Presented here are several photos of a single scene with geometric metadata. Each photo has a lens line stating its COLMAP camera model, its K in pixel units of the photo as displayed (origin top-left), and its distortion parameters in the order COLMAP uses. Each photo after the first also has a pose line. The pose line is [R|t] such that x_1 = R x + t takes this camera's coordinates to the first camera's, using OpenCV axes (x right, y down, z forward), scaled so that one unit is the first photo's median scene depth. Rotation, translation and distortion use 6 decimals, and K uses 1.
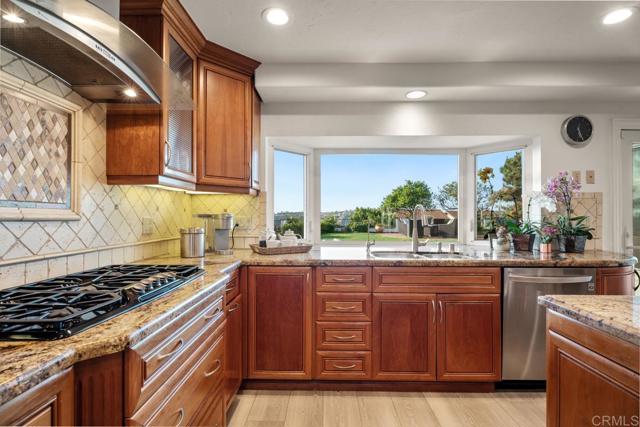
lens RADIAL K [[310.1, 0, 319.1], [0, 310.1, 214.9], [0, 0, 1]] dist [0.004218, 0.000545]
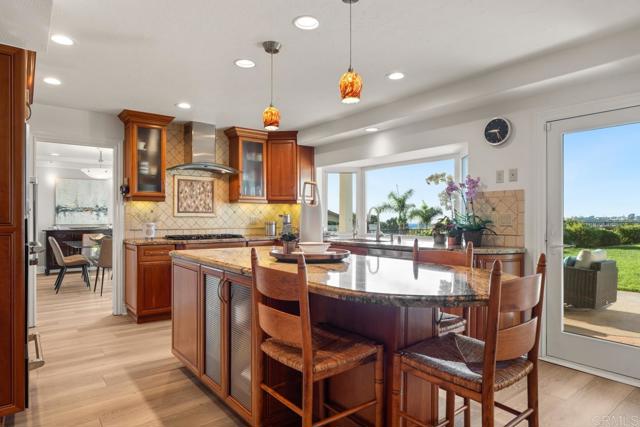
lens RADIAL K [[376.6, 0, 315.1], [0, 376.6, 214.1], [0, 0, 1]] dist [0.006667, 0.001971]
pose [[0.624917, -0.010190, -0.780625, 2.007525], [0.003545, 0.999942, -0.010215, 0.022372], [0.780683, 0.003616, 0.624916, -0.376668]]
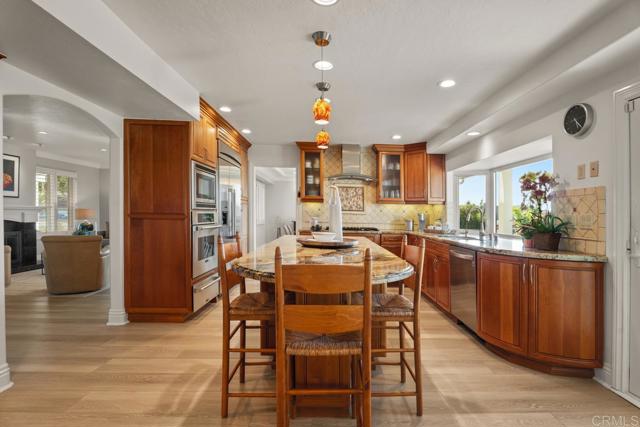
lens RADIAL K [[310.1, 0, 343.6], [0, 310.1, 214.4], [0, 0, 1]] dist [0.004218, 0.000545]
pose [[0.074035, -0.000540, -0.997255, 2.355271], [-0.017958, 0.999837, -0.001874, 0.022622], [0.997094, 0.018048, 0.074014, 0.354716]]
